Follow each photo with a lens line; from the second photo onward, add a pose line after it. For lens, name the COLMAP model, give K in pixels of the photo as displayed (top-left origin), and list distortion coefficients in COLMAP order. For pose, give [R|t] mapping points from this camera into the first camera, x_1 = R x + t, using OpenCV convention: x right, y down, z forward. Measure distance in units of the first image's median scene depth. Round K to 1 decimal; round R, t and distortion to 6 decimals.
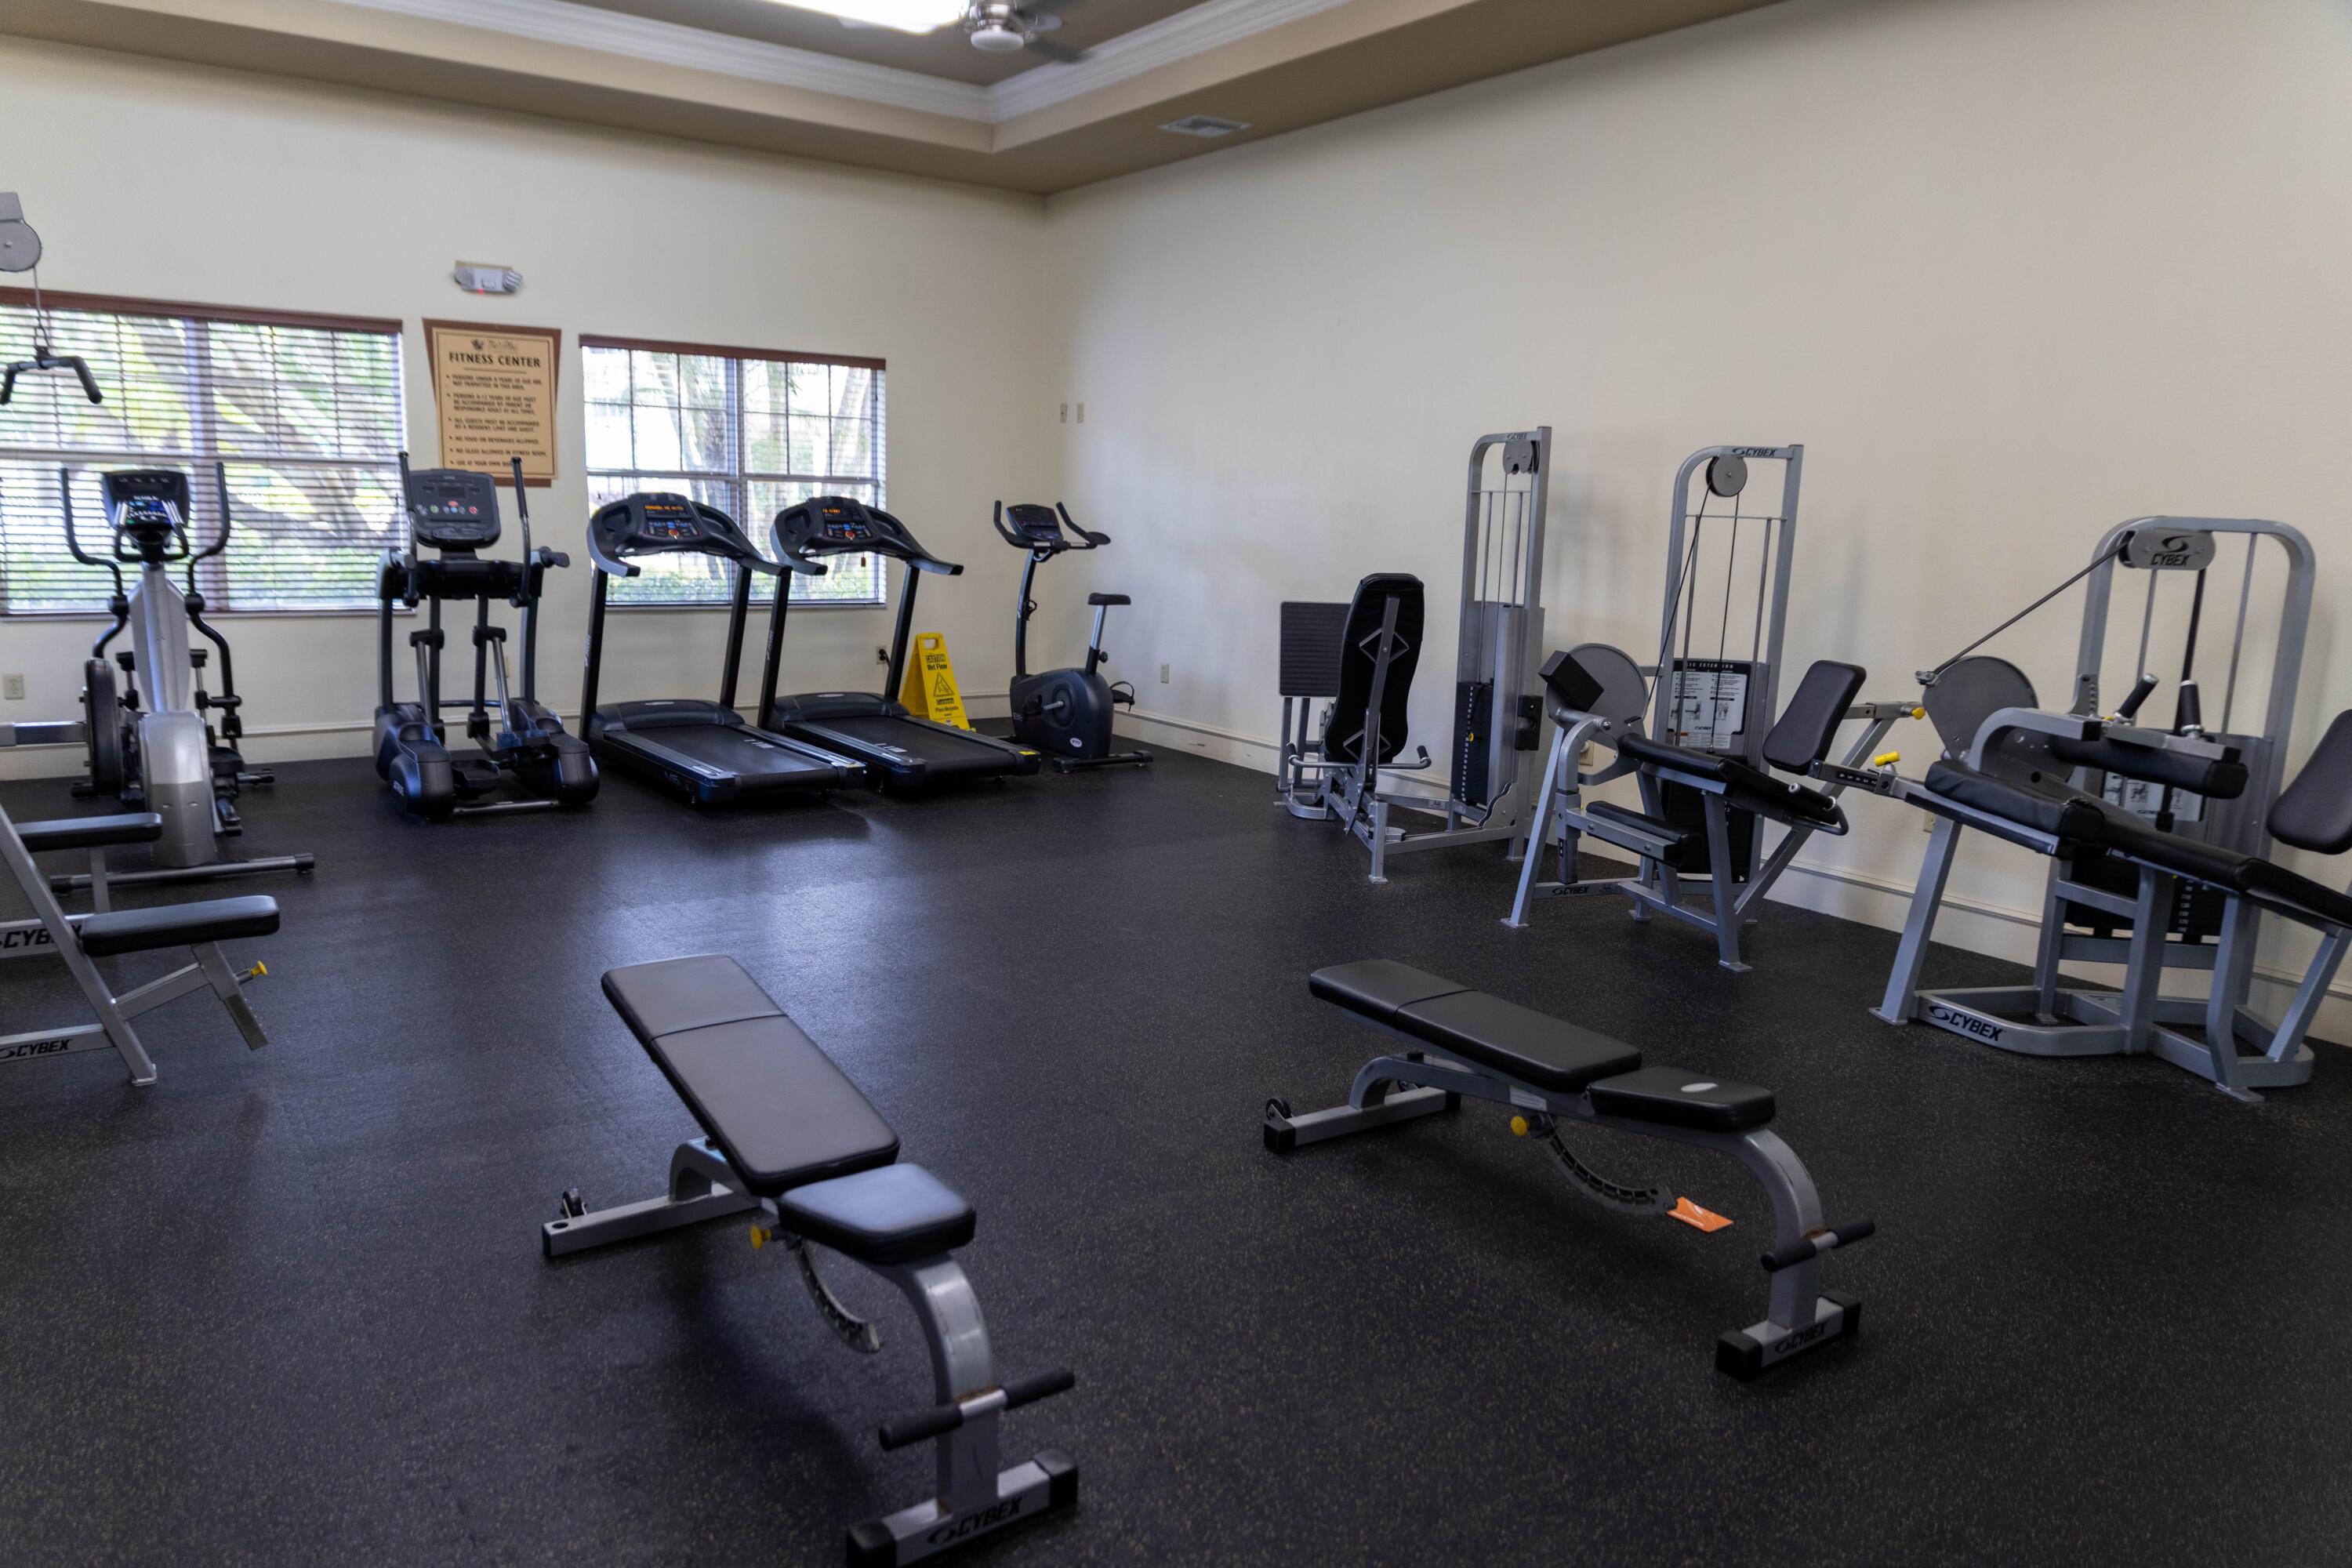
lens RADIAL K [[1580.5, 0, 1176.0], [0, 1580.5, 784.0], [0, 0, 1]] dist [-0.025437, 0.000273]
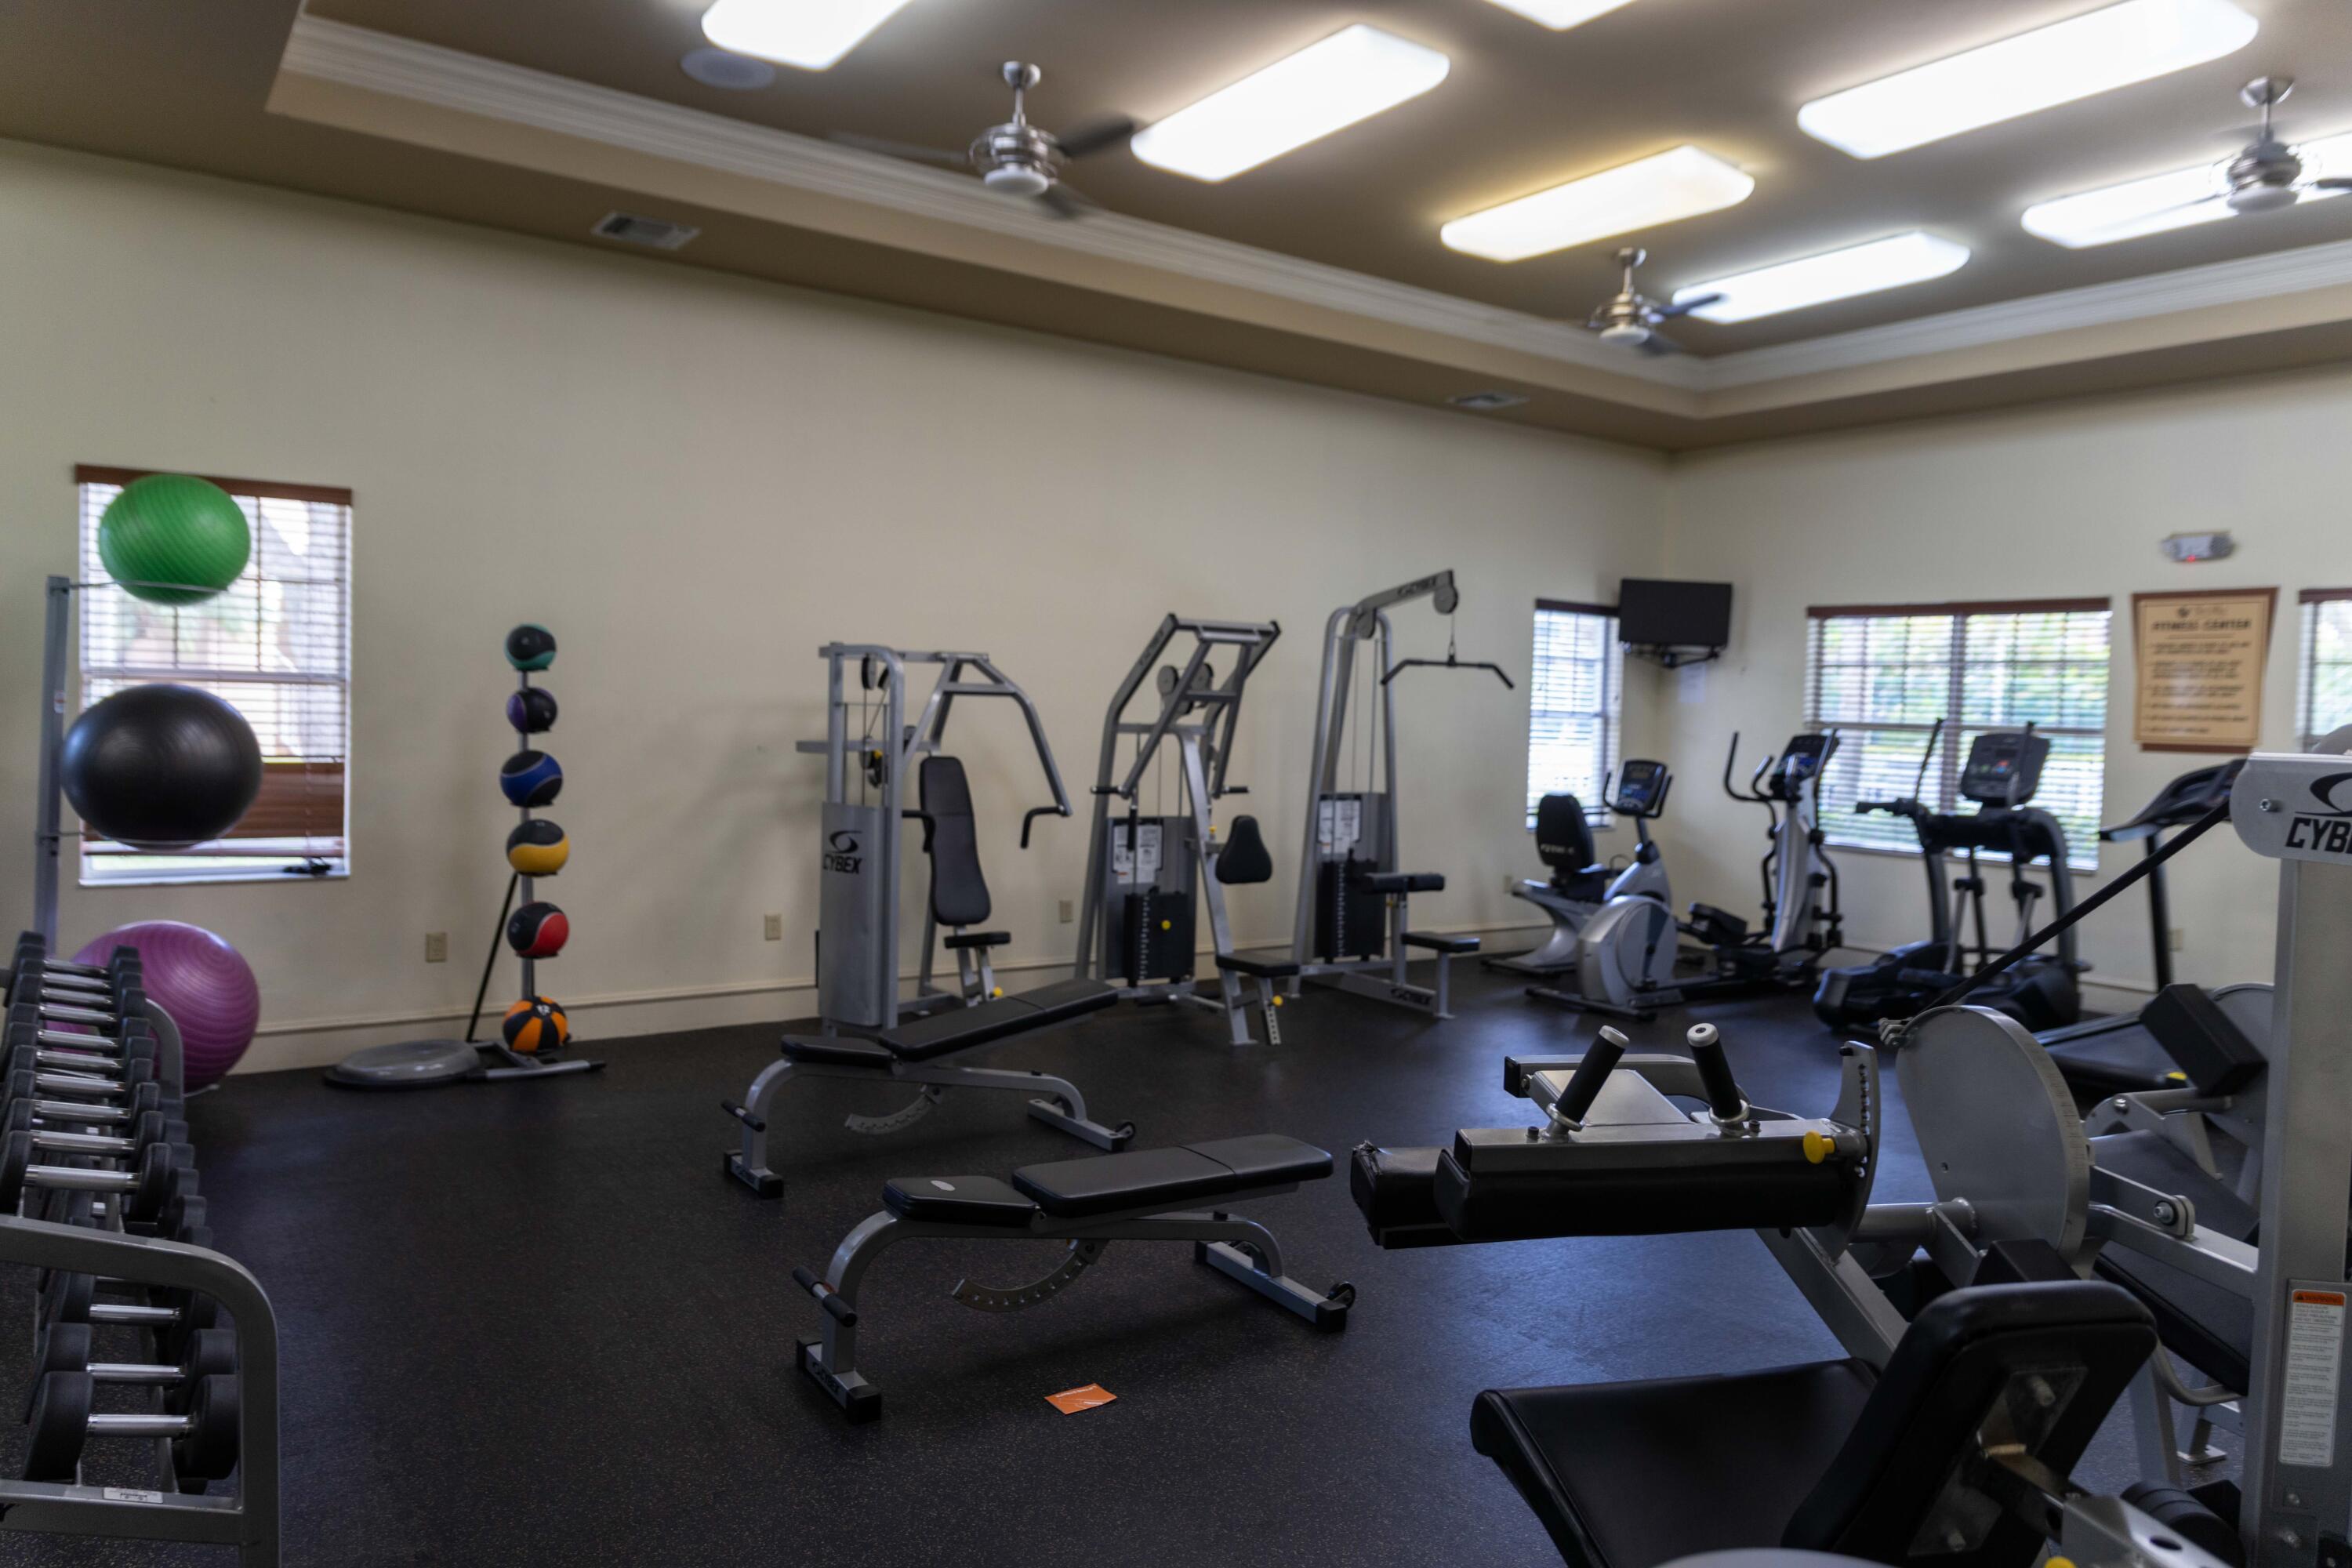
lens RADIAL K [[1580.5, 0, 1176.0], [0, 1580.5, 784.0], [0, 0, 1]] dist [-0.025437, 0.000273]
pose [[-0.005009, 0.016166, -0.999857, 0.558687], [-0.205753, 0.978459, 0.016851, -0.060276], [0.978591, 0.205808, -0.001575, 0.407560]]
